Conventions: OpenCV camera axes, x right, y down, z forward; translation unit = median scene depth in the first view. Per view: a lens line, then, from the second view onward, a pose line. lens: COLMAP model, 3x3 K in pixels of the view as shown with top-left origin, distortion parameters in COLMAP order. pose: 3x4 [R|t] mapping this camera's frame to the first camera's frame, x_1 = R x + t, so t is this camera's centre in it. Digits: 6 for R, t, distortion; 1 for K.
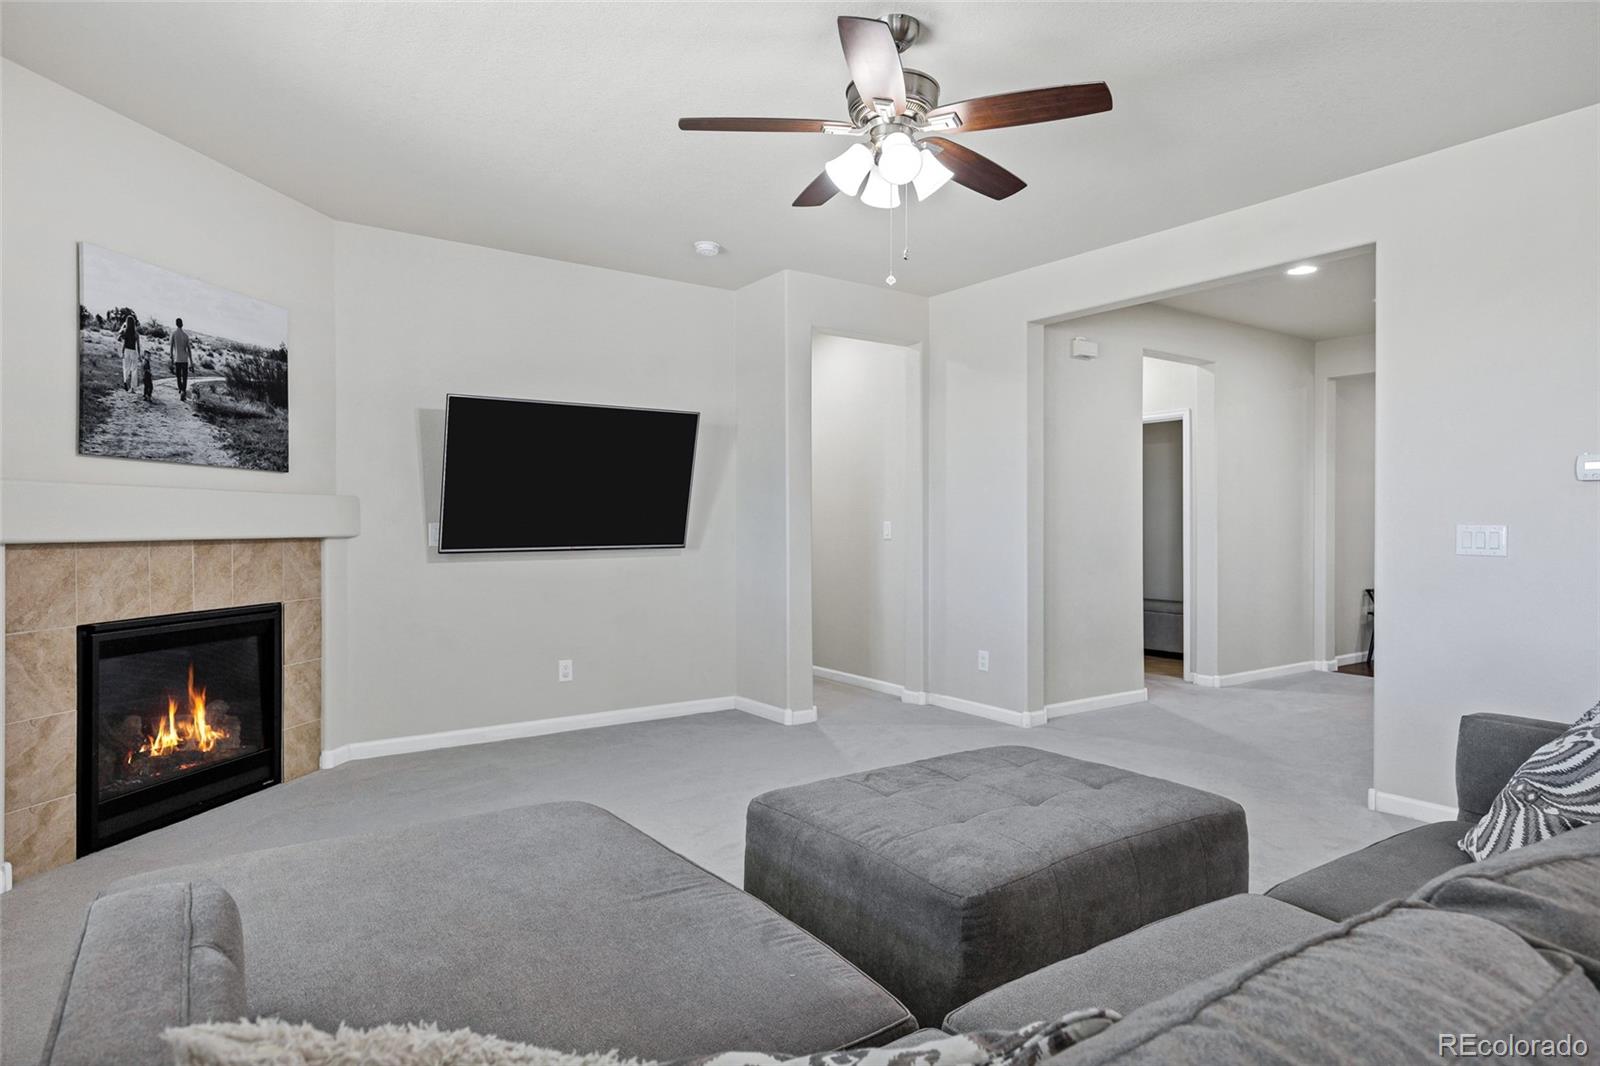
lens RADIAL K [[896.8, 0, 804.1], [0, 896.8, 525.5], [0, 0, 1]] dist [0.001841, 0.000344]
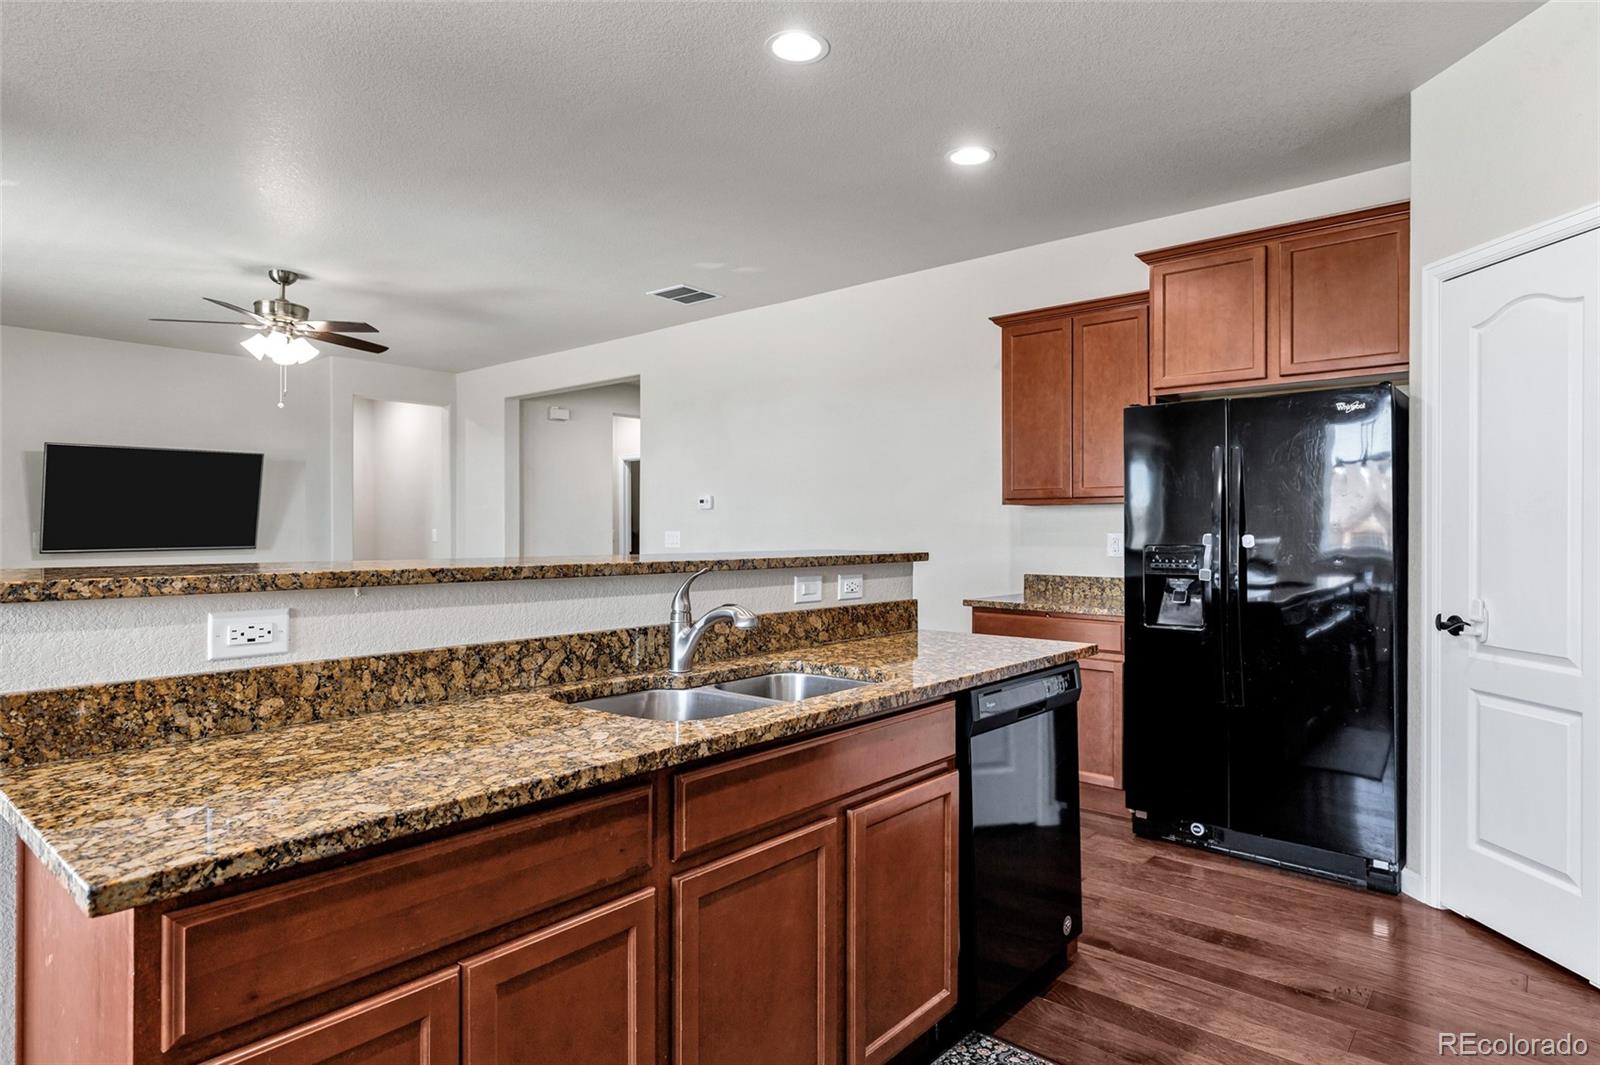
lens RADIAL K [[896.8, 0, 804.1], [0, 896.8, 525.0], [0, 0, 1]] dist [0.001841, 0.000344]
pose [[0.967956, 0.002706, 0.251106, 0.527821], [-0.000860, 0.999972, -0.007464, -0.003670], [-0.251119, 0.007009, 0.967931, -0.873184]]
